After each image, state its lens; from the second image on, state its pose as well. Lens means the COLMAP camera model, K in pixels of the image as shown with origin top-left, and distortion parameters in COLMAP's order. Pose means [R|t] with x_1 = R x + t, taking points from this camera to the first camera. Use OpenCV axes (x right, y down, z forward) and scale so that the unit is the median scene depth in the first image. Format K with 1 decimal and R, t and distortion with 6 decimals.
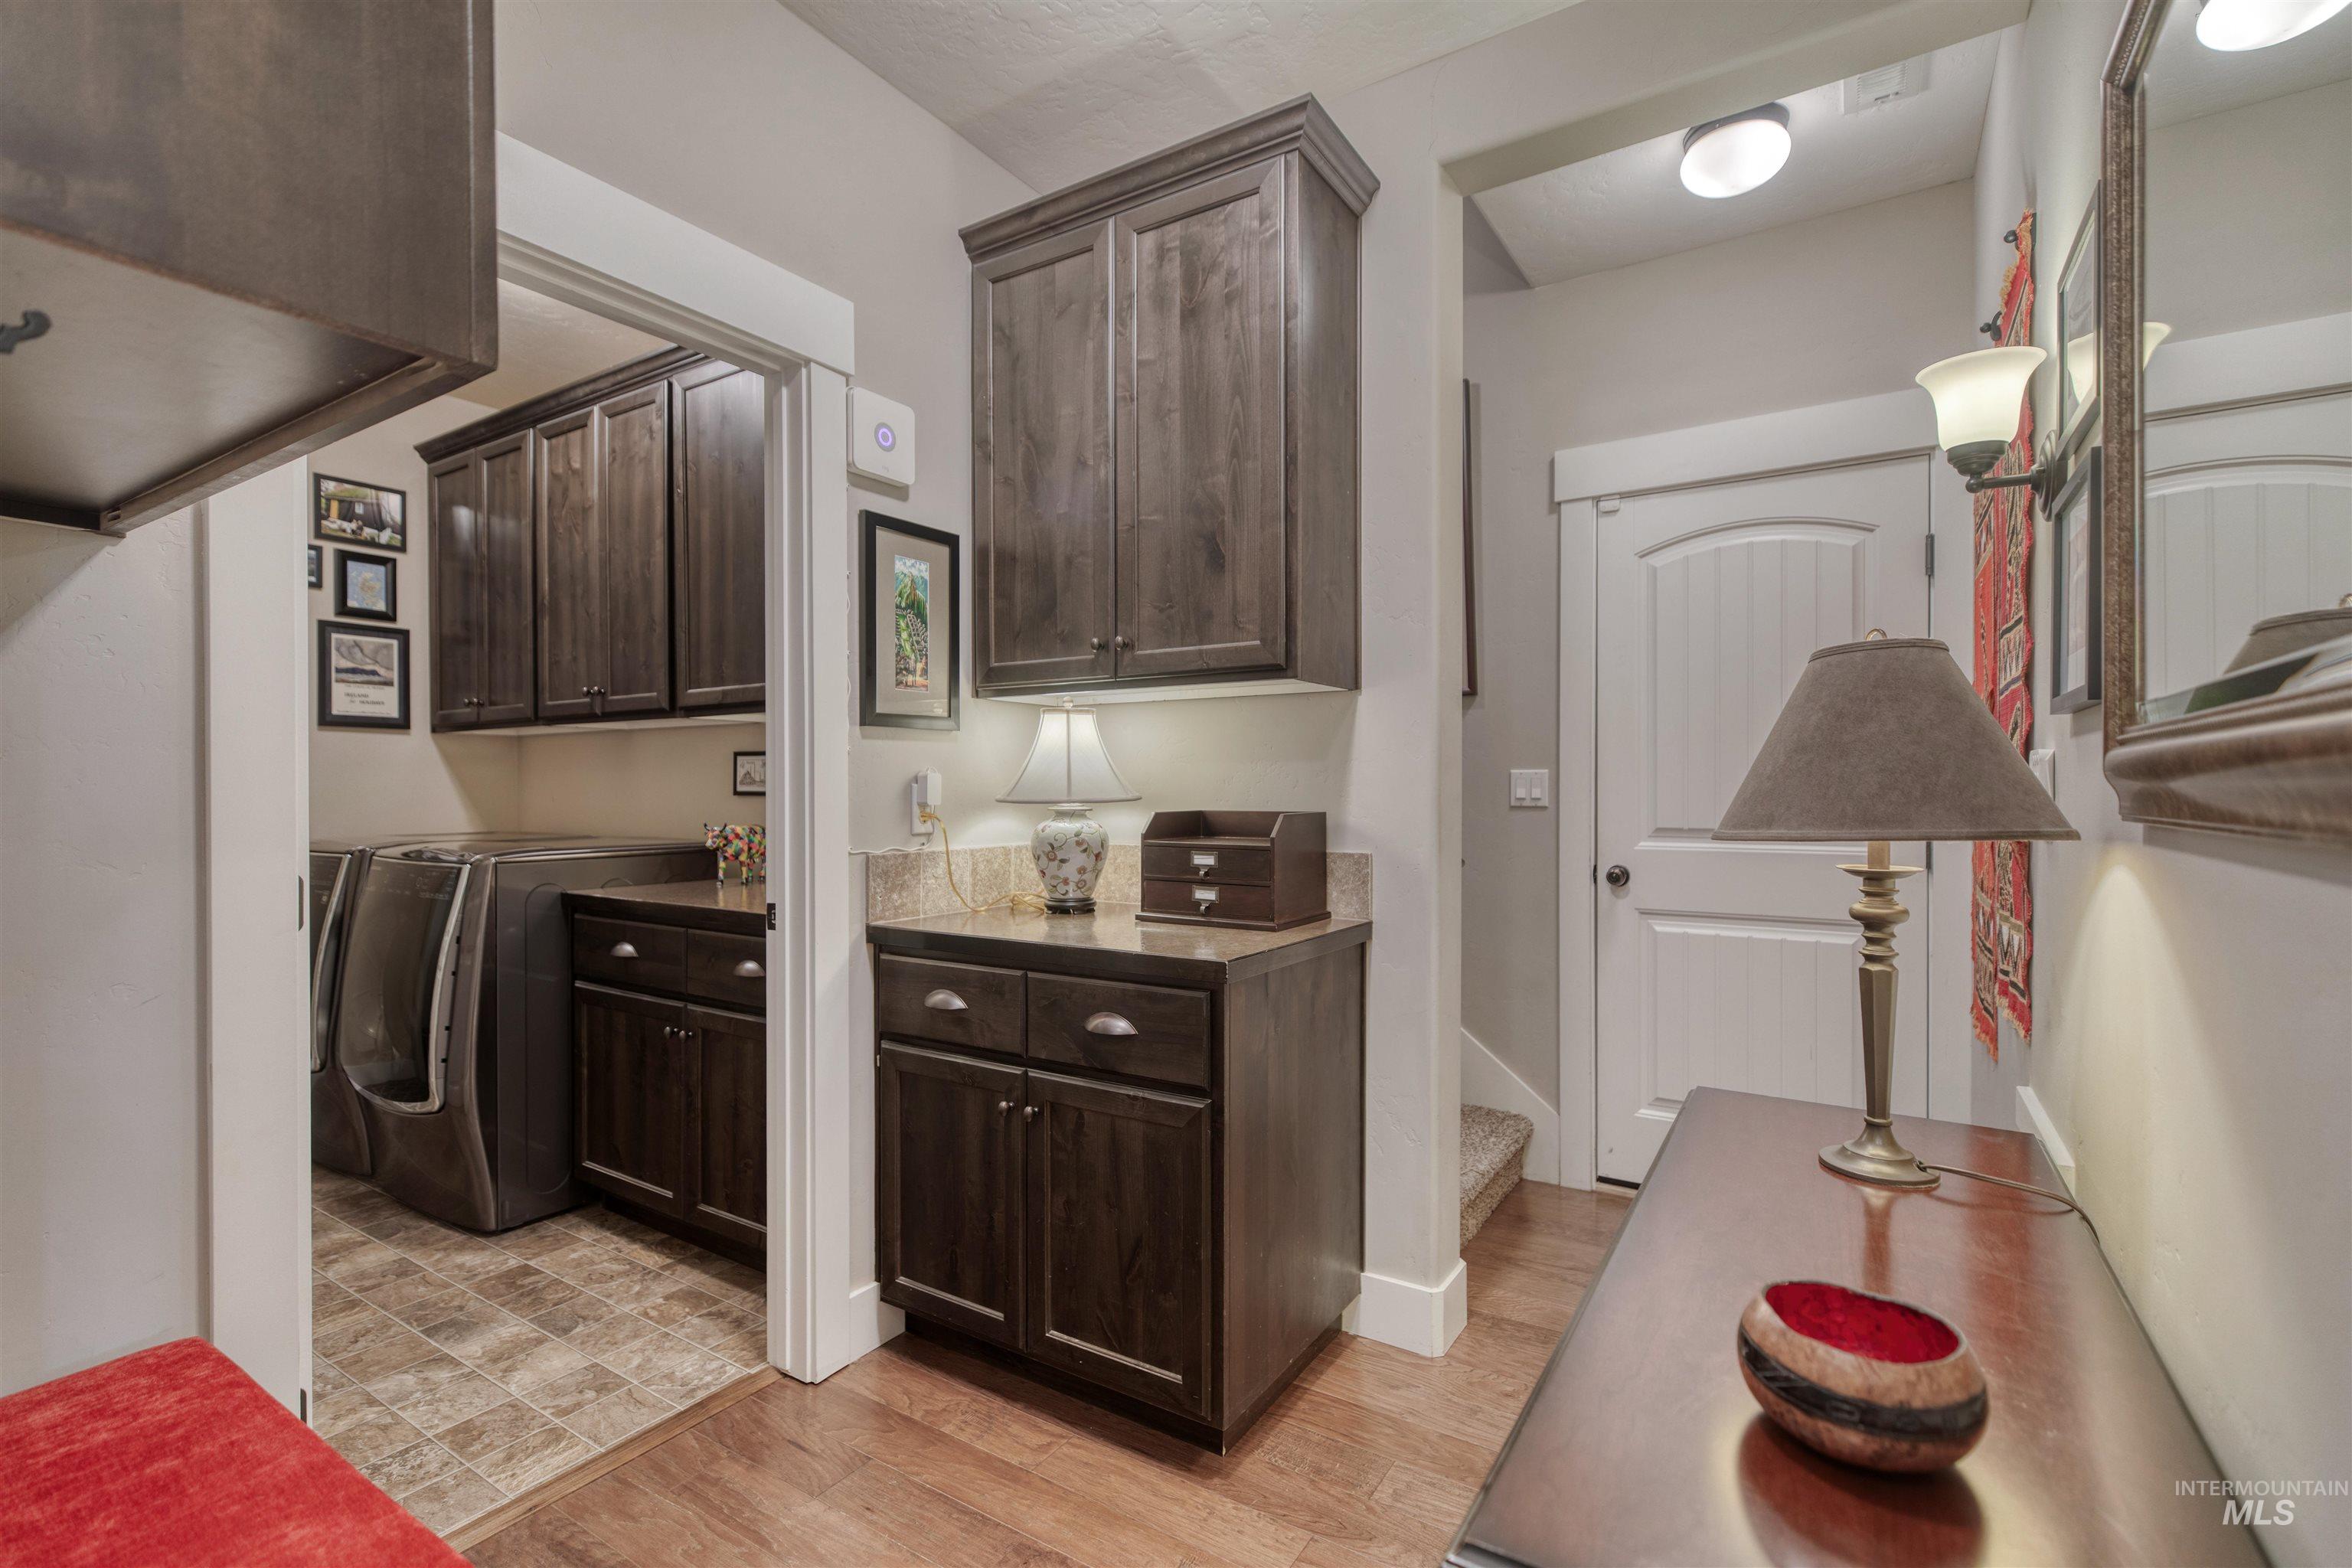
lens RADIAL K [[1061.0, 0, 1176.6], [0, 1061.0, 789.7], [0, 0, 1]] dist [0.003688, 0.000711]
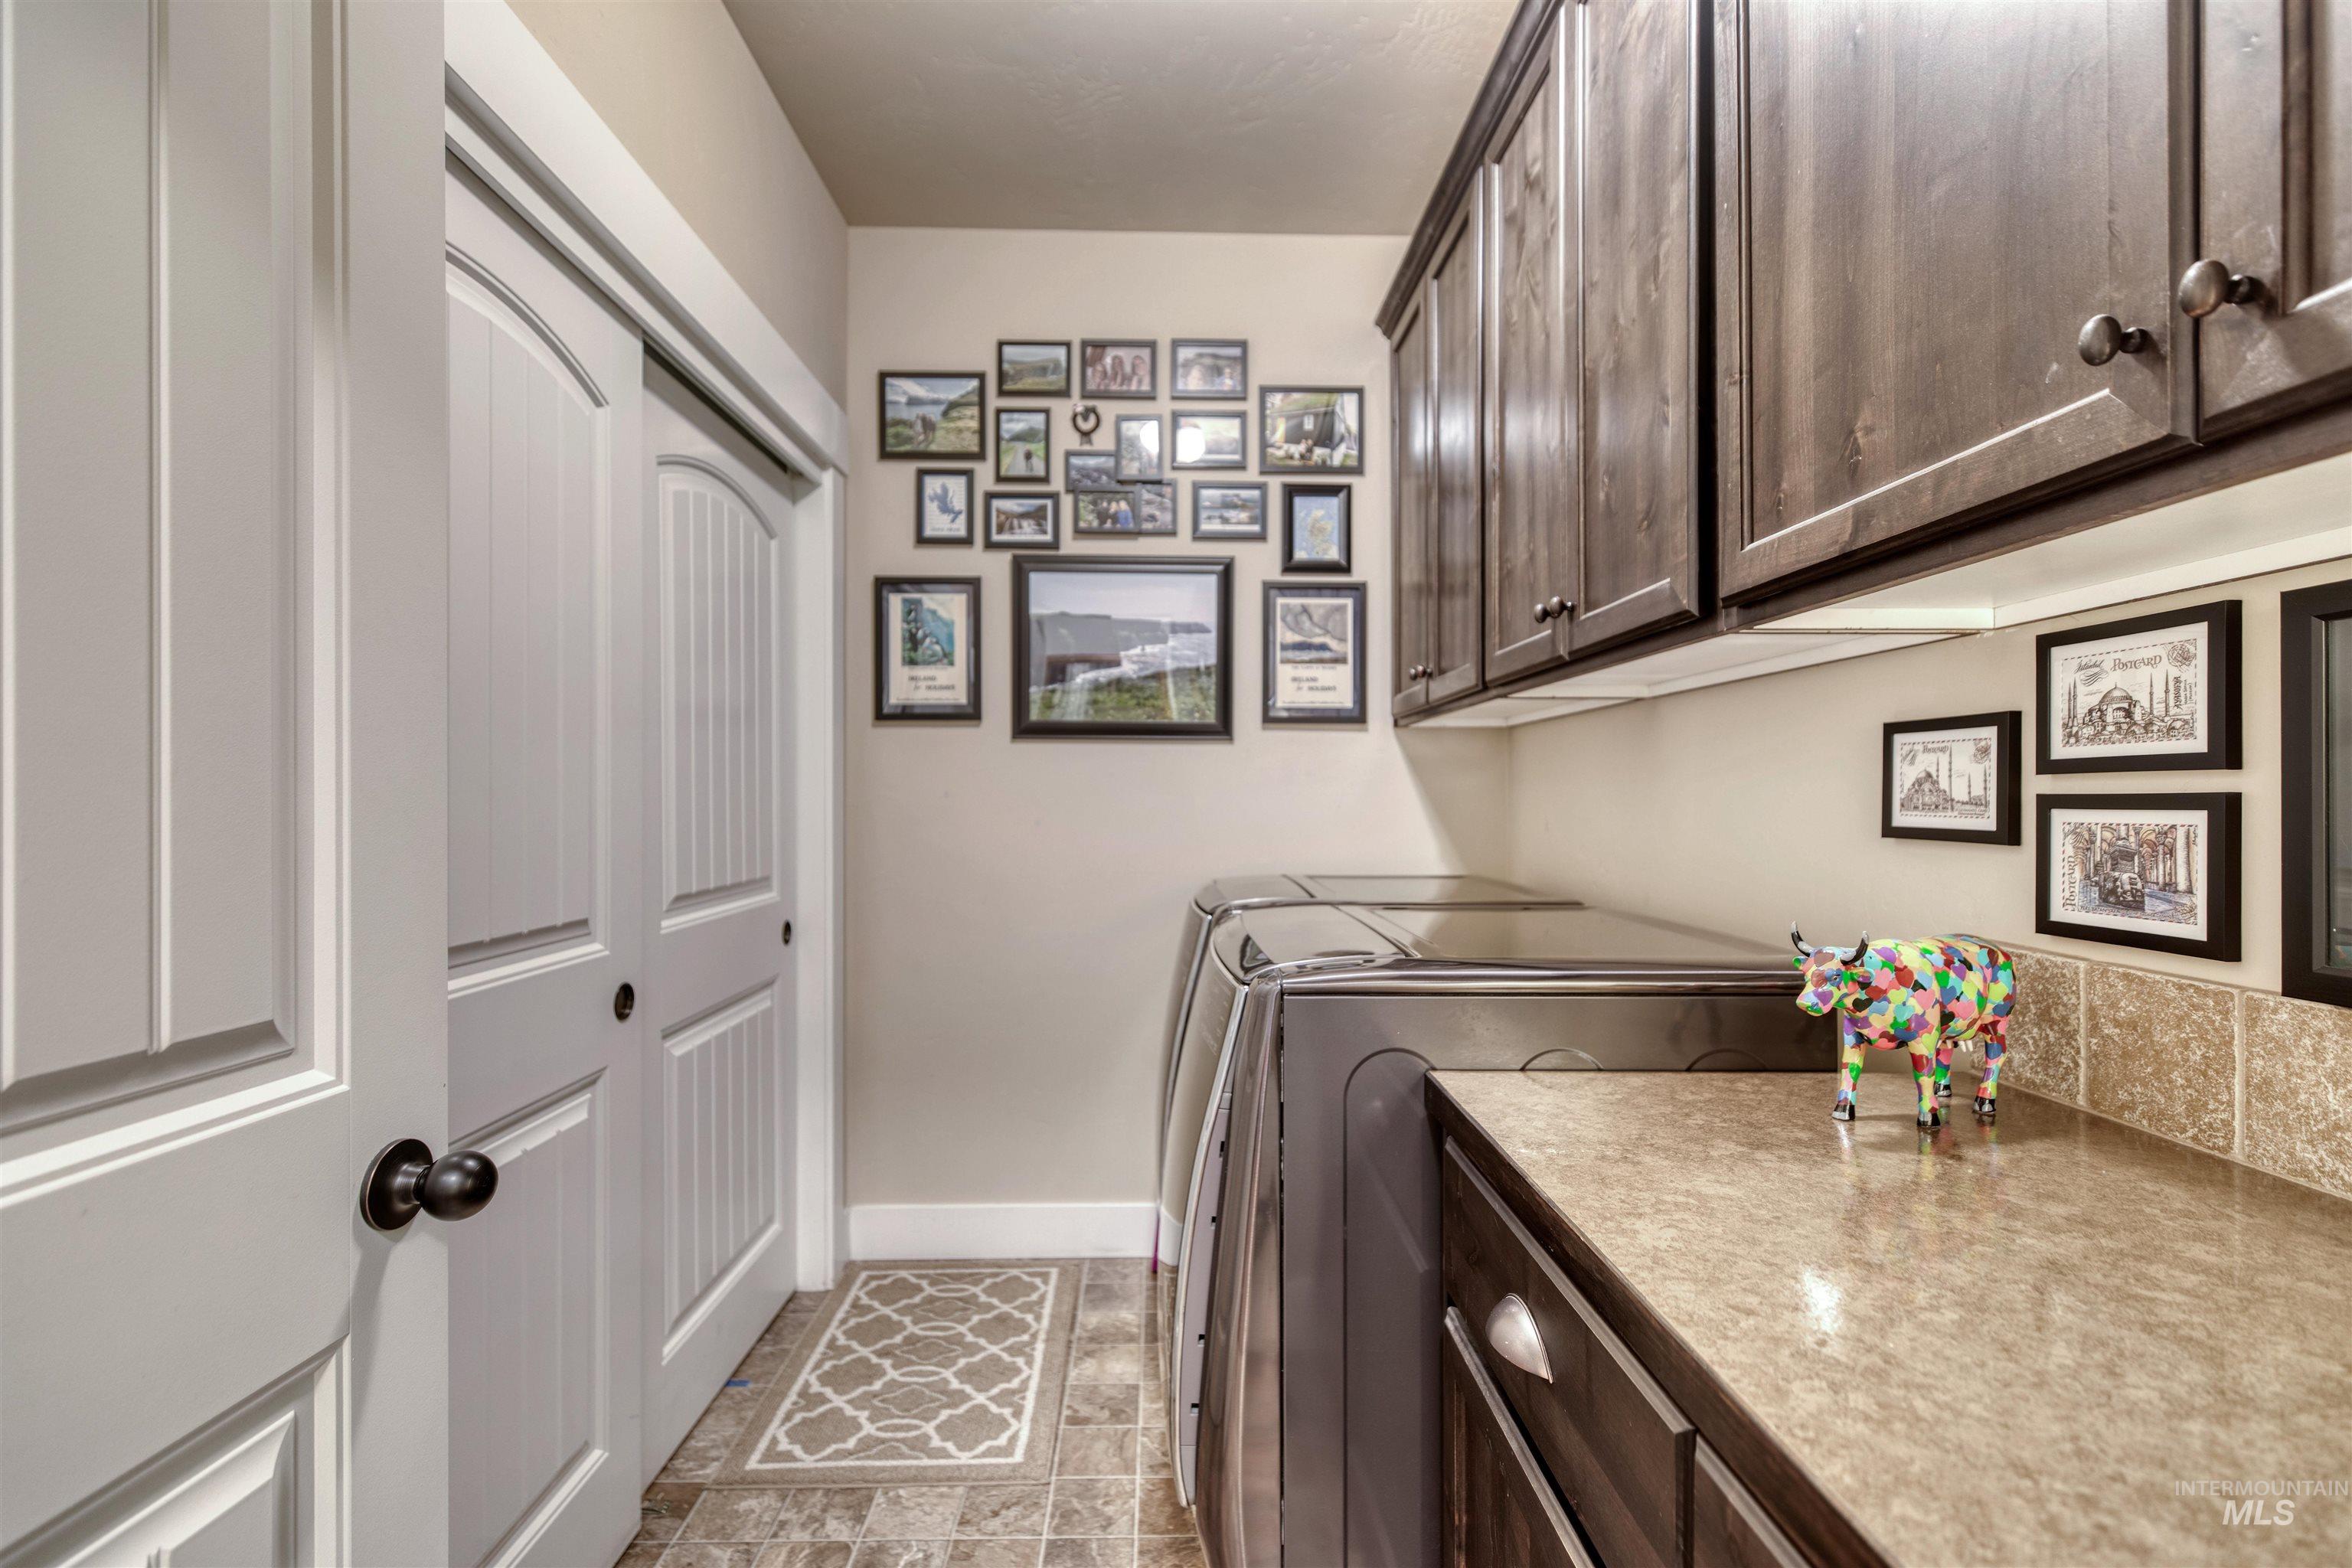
lens RADIAL K [[1061.0, 0, 1175.7], [0, 1061.0, 794.8], [0, 0, 1]] dist [0.003688, 0.000711]
pose [[0.567666, 0.000192, -0.823259, -0.223355], [-0.005276, 0.999980, -0.003405, -0.006759], [0.823242, 0.006277, 0.567656, 0.518608]]
